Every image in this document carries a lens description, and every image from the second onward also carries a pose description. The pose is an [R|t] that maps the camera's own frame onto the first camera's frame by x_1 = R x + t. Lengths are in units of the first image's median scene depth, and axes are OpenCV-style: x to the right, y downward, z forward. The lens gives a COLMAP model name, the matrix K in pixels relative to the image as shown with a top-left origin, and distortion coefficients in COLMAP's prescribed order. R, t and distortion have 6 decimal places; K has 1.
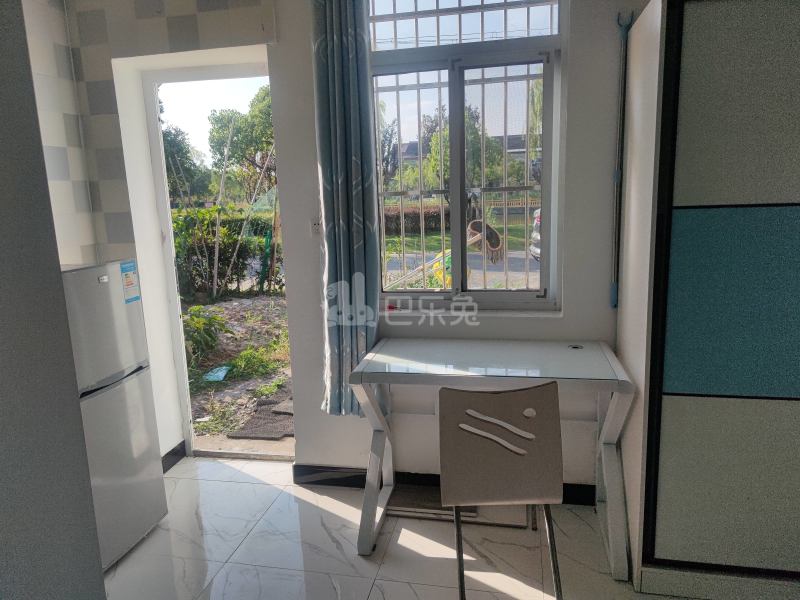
lens RADIAL K [[567.6, 0, 400.0], [0, 567.6, 300.0], [0, 0, 1]] dist [-0.005654, -0.005000]
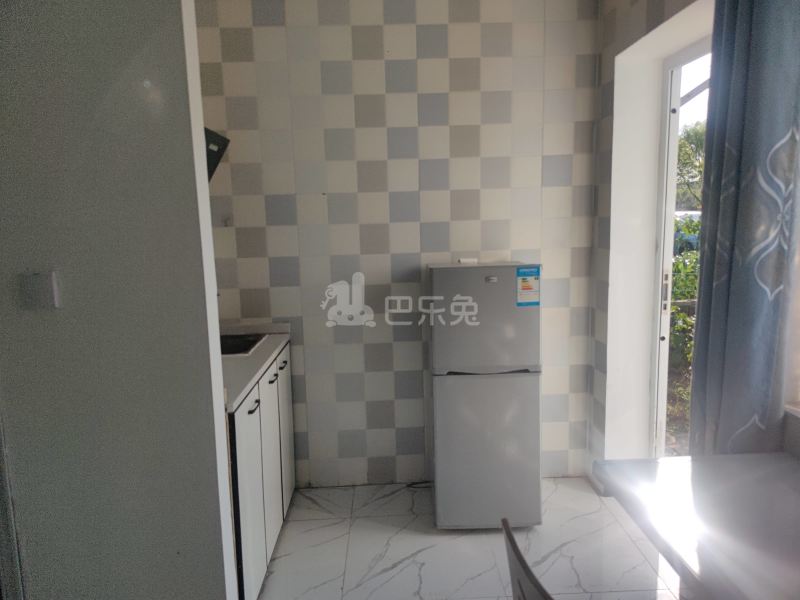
lens RADIAL K [[576.4, 0, 400.0], [0, 576.4, 300.0], [0, 0, 1]] dist [0.011501, -0.003264]
pose [[0.213014, 0.165952, -0.962852, 0.471565], [-0.154966, 0.978734, 0.134406, -0.109171], [0.964682, 0.120579, 0.234201, 0.522543]]
